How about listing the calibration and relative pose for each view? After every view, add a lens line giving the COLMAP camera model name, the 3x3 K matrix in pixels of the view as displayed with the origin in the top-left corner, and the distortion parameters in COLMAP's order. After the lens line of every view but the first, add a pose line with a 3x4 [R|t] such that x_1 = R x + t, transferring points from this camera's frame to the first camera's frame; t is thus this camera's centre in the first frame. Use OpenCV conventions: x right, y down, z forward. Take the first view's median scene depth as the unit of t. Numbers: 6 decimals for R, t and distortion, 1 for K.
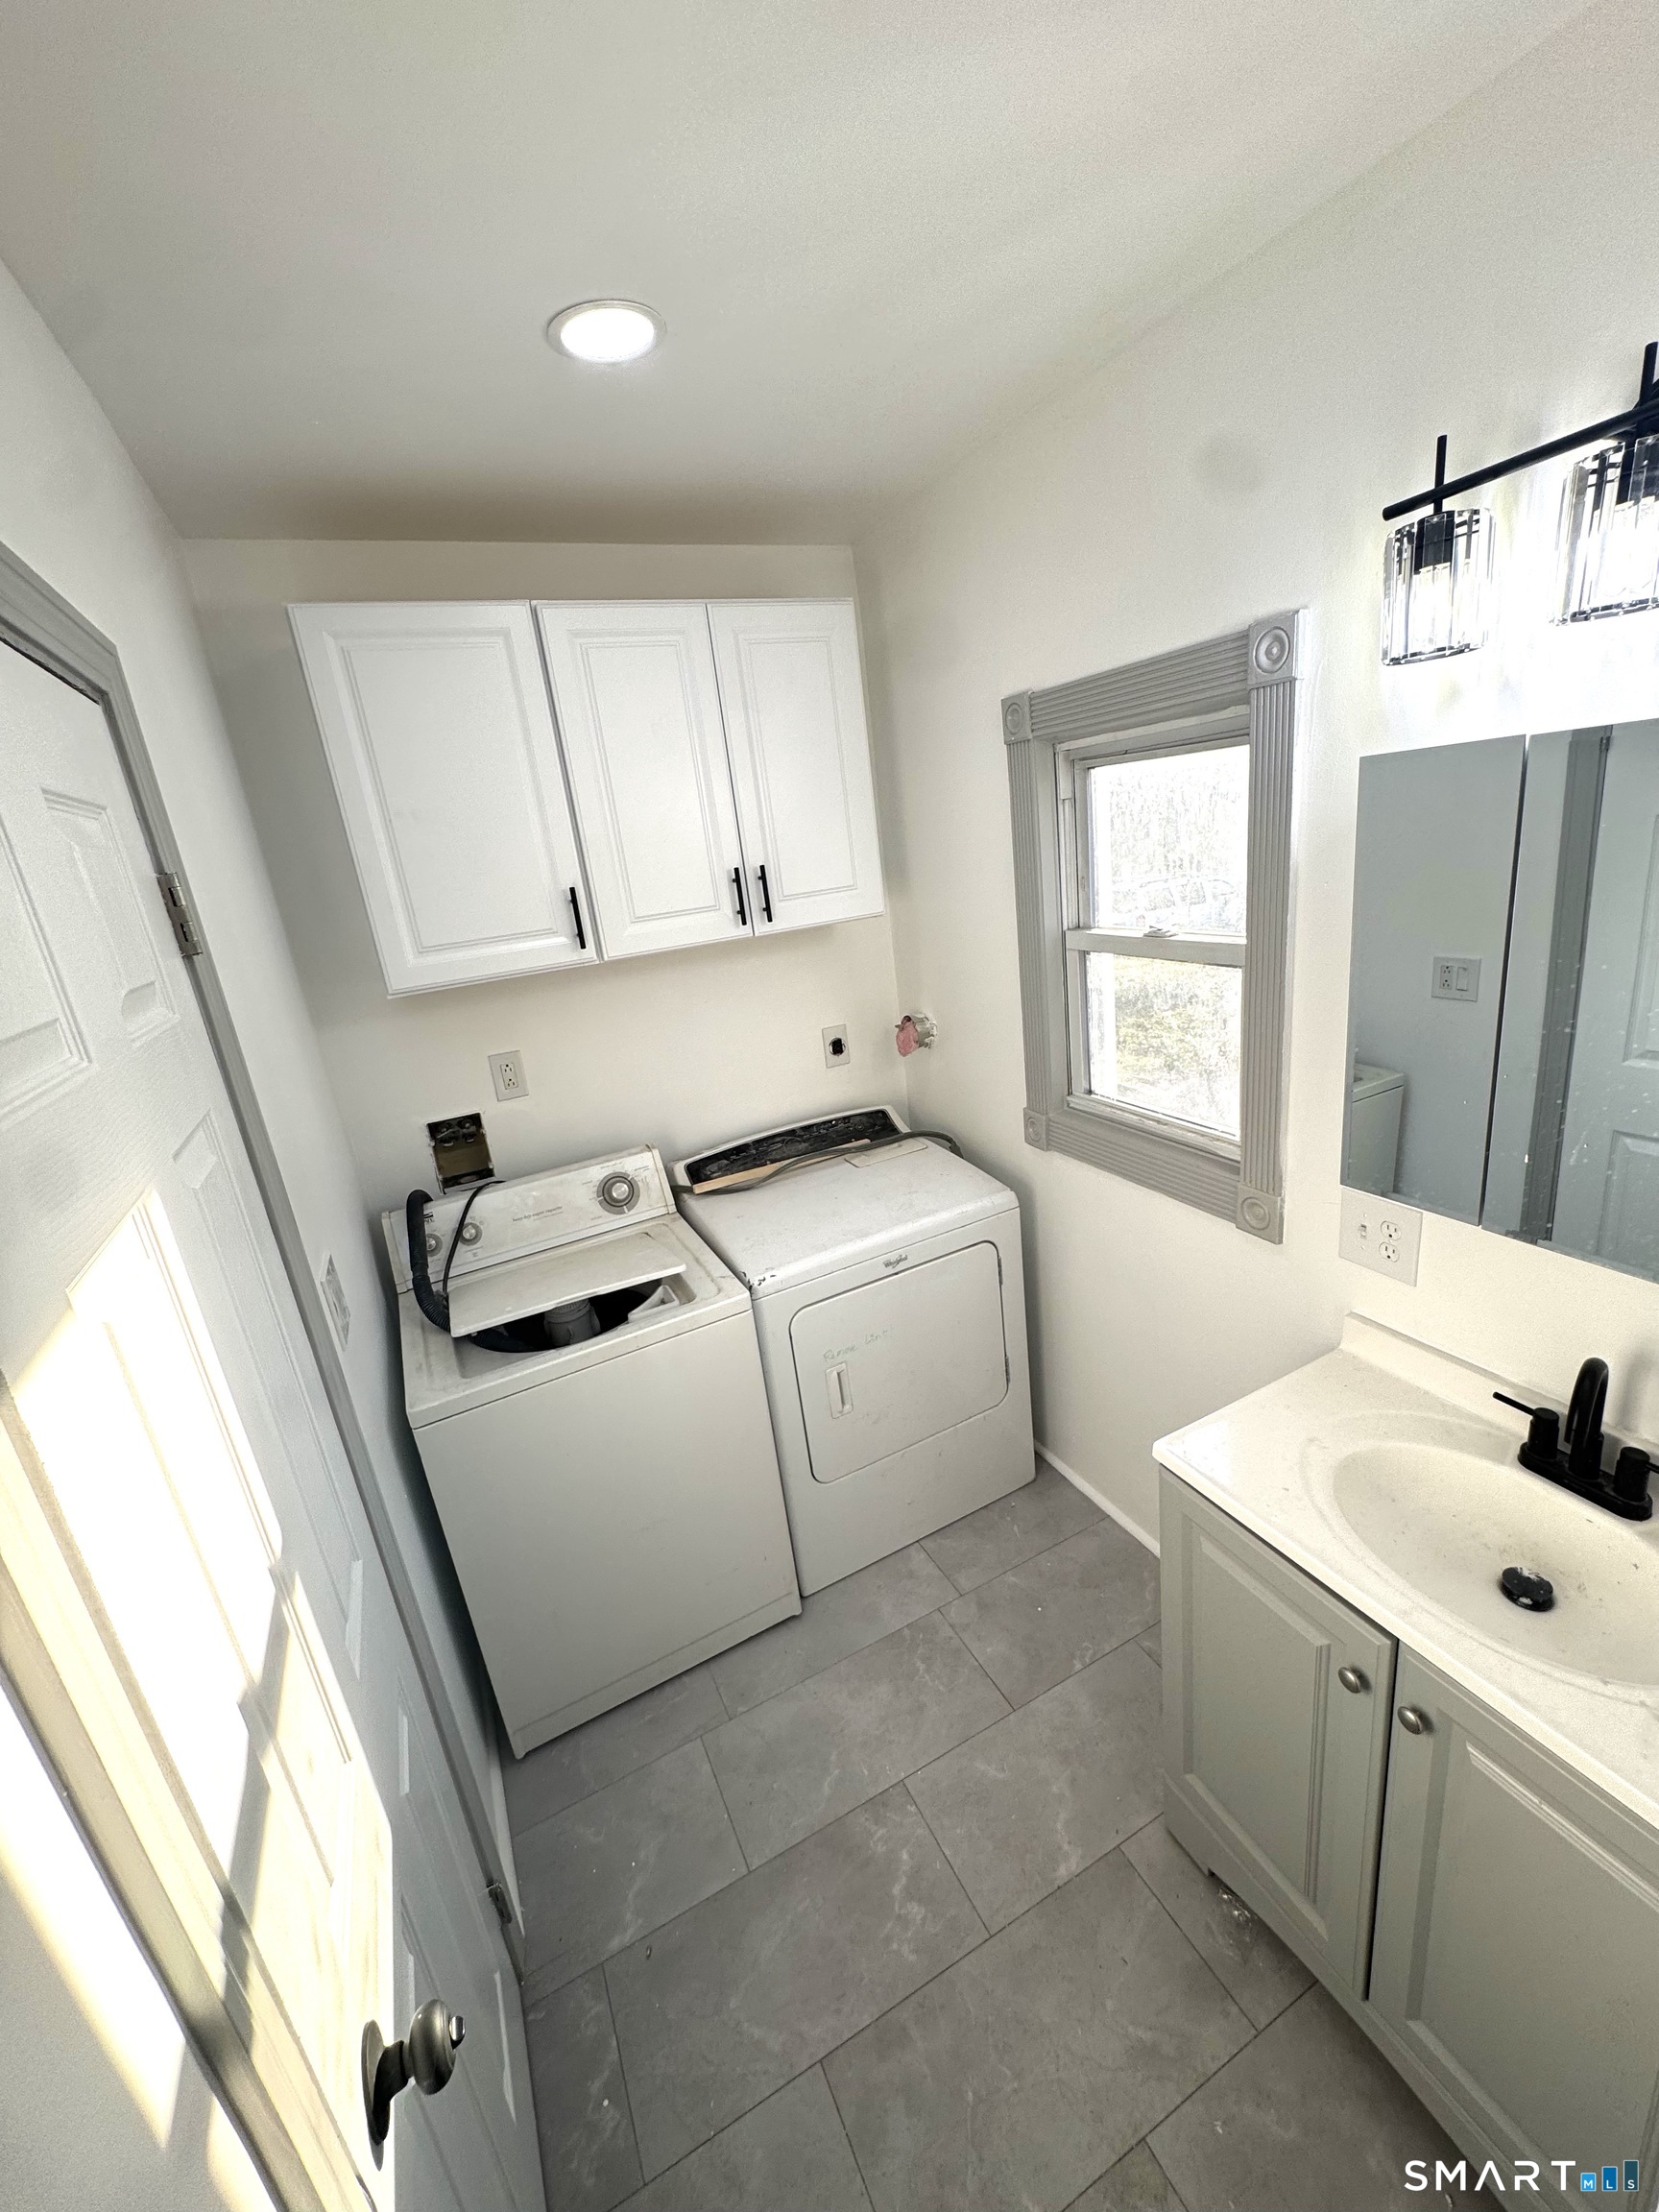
lens RADIAL K [[887.6, 0, 831.3], [0, 887.6, 1101.3], [0, 0, 1]] dist [-0.002801, 0.000262]
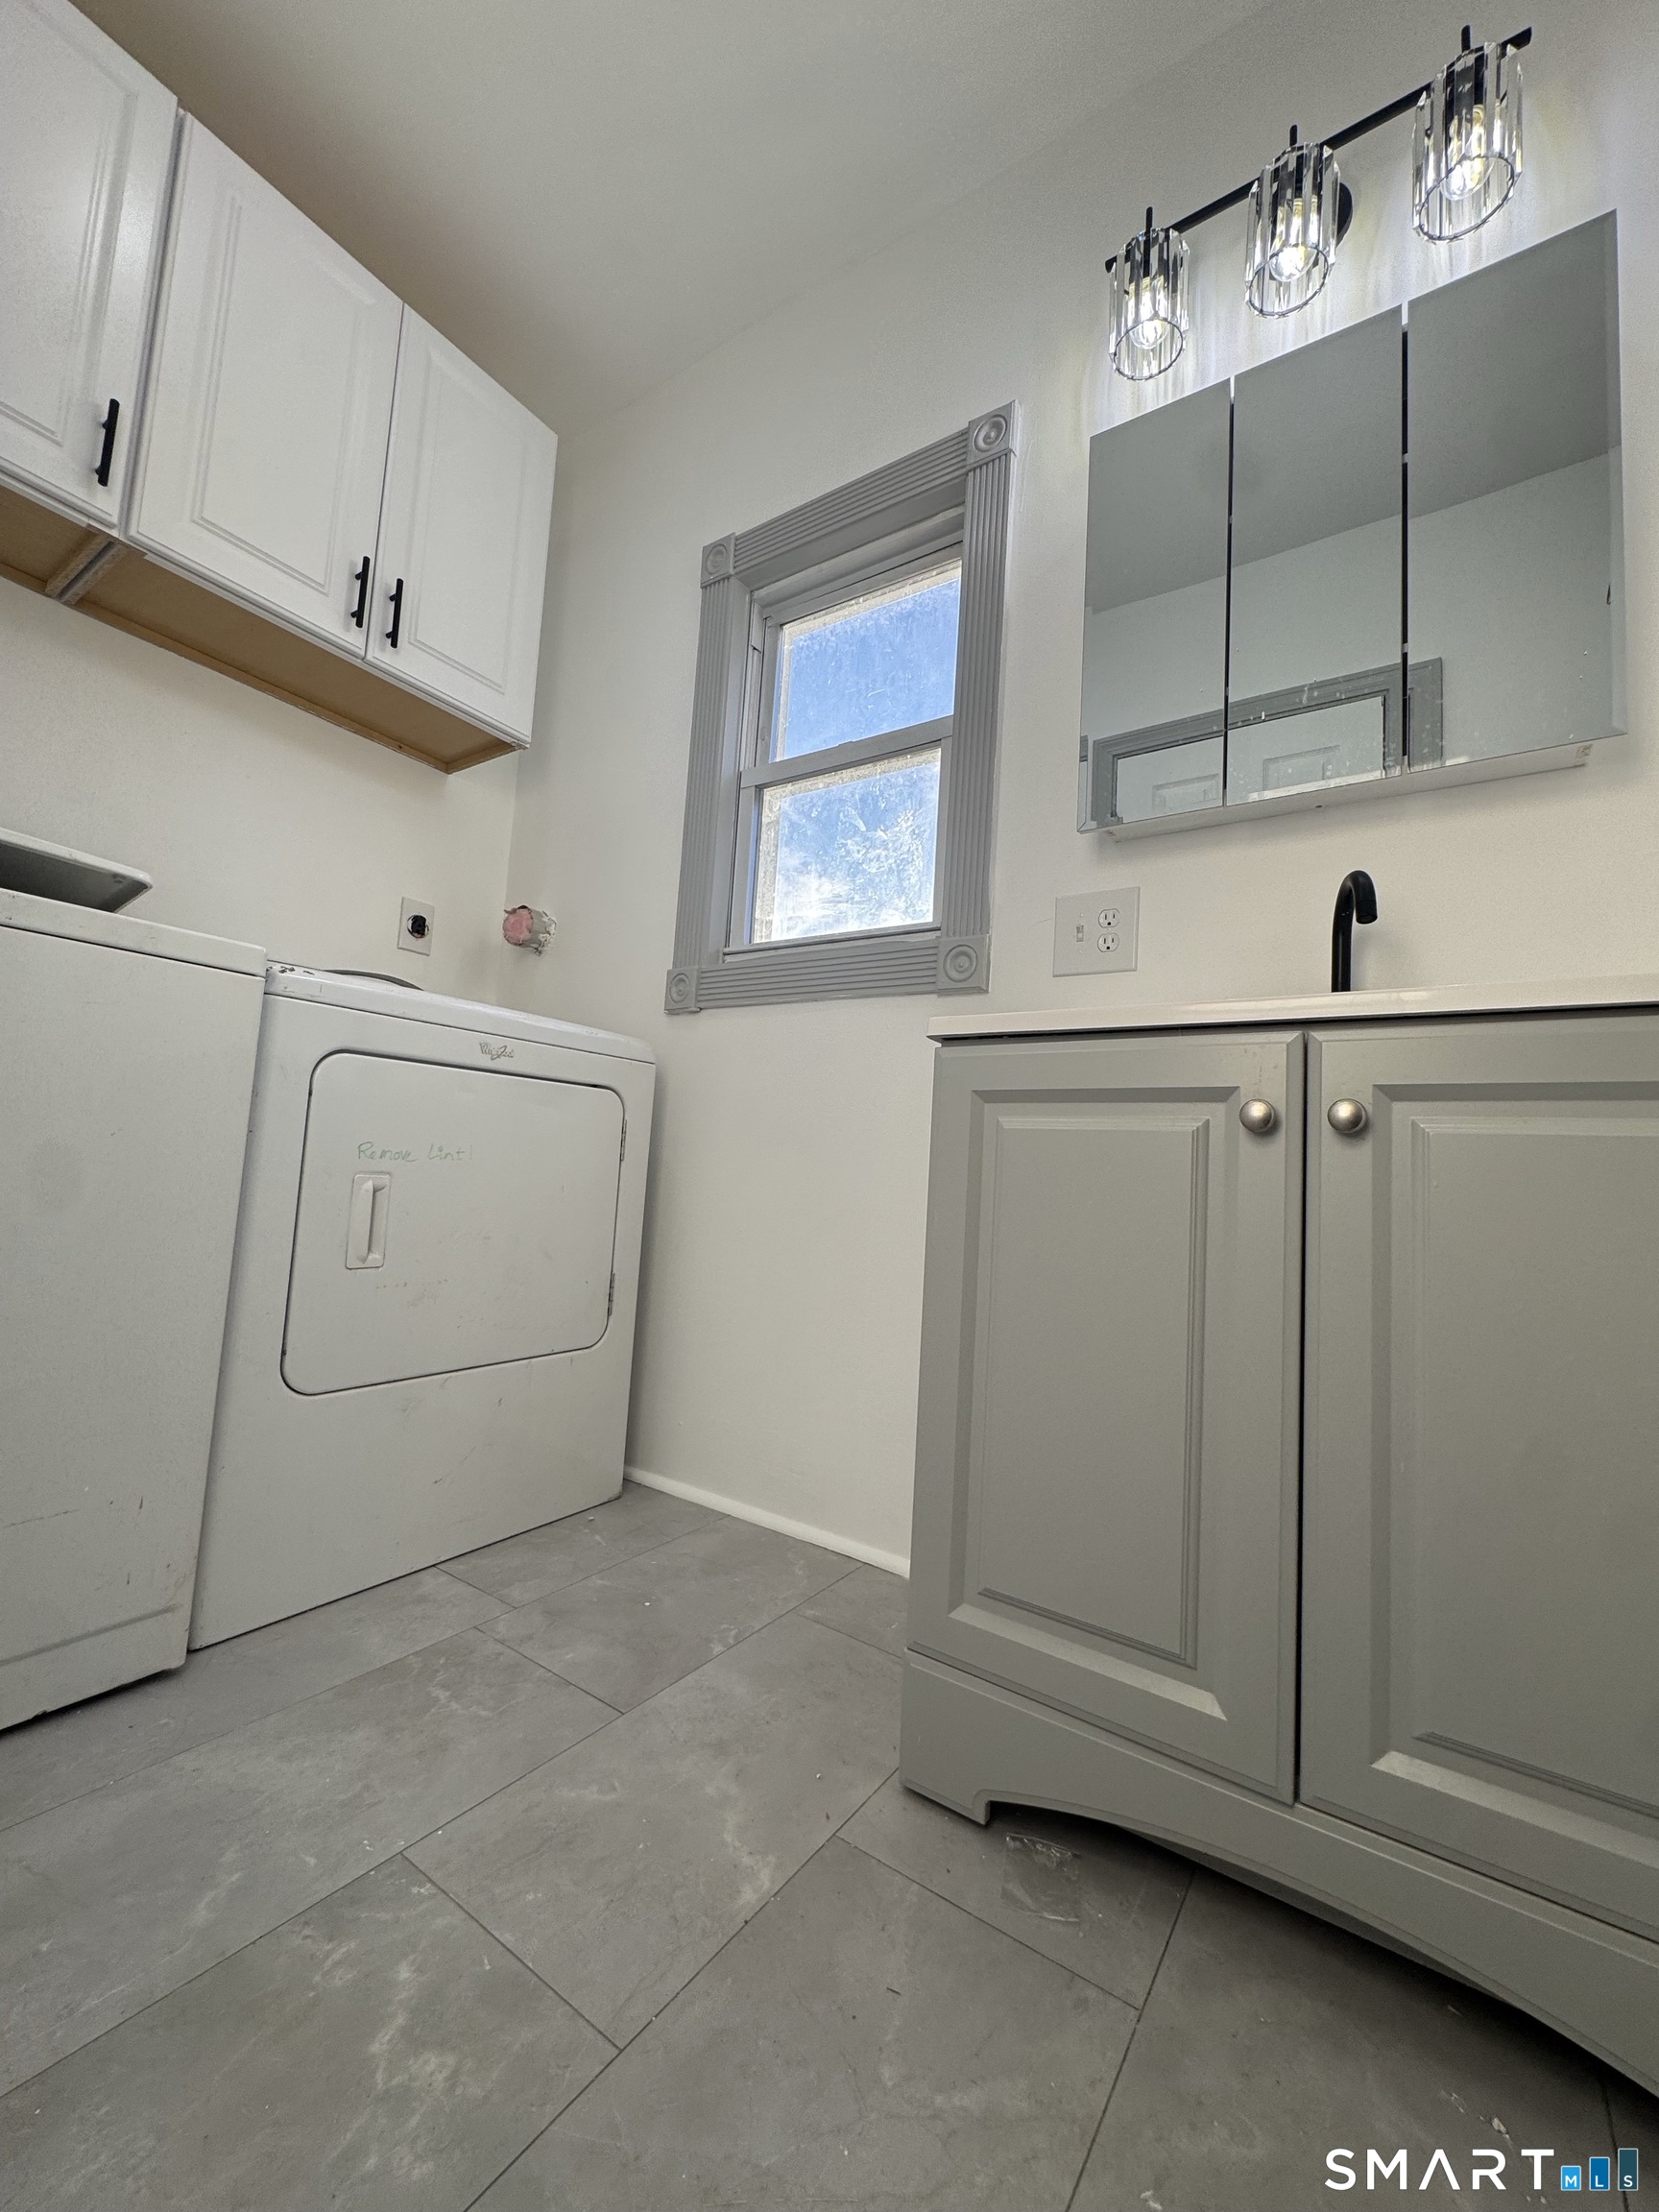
lens RADIAL K [[887.6, 0, 831.3], [0, 887.6, 1101.3], [0, 0, 1]] dist [-0.002801, 0.000262]
pose [[0.854862, 0.210832, 0.474090, -0.028542], [-0.011786, 0.921377, -0.388492, 0.537009], [-0.518722, 0.326519, 0.790134, 0.354153]]
